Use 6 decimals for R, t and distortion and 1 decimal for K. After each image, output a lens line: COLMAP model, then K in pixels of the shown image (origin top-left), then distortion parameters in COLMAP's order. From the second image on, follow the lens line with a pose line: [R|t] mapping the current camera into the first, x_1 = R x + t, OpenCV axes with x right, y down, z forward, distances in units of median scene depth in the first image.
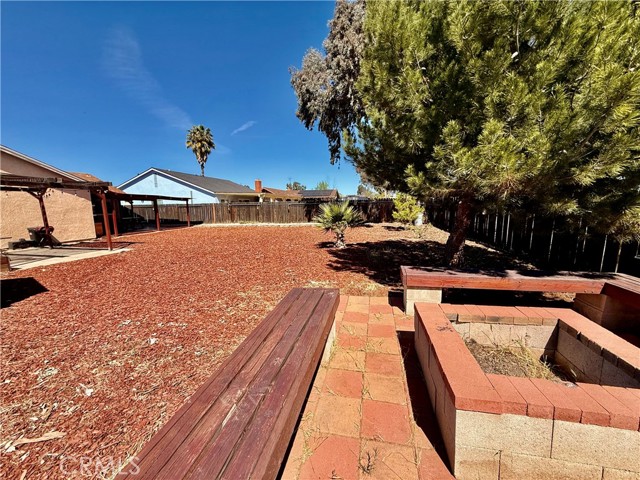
lens RADIAL K [[255.3, 0, 319.9], [0, 255.3, 240.9], [0, 0, 1]] dist [-0.000287, 0.000738]
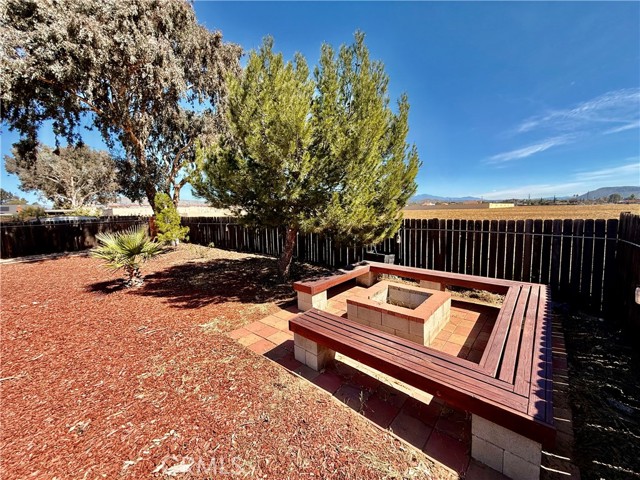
lens RADIAL K [[255.3, 0, 322.1], [0, 255.3, 235.8], [0, 0, 1]] dist [-0.000287, 0.000738]
pose [[0.481132, -0.083500, 0.872663, -0.557843], [0.138745, 0.990160, 0.018247, -0.108999], [-0.865599, 0.112298, 0.487983, 0.134536]]
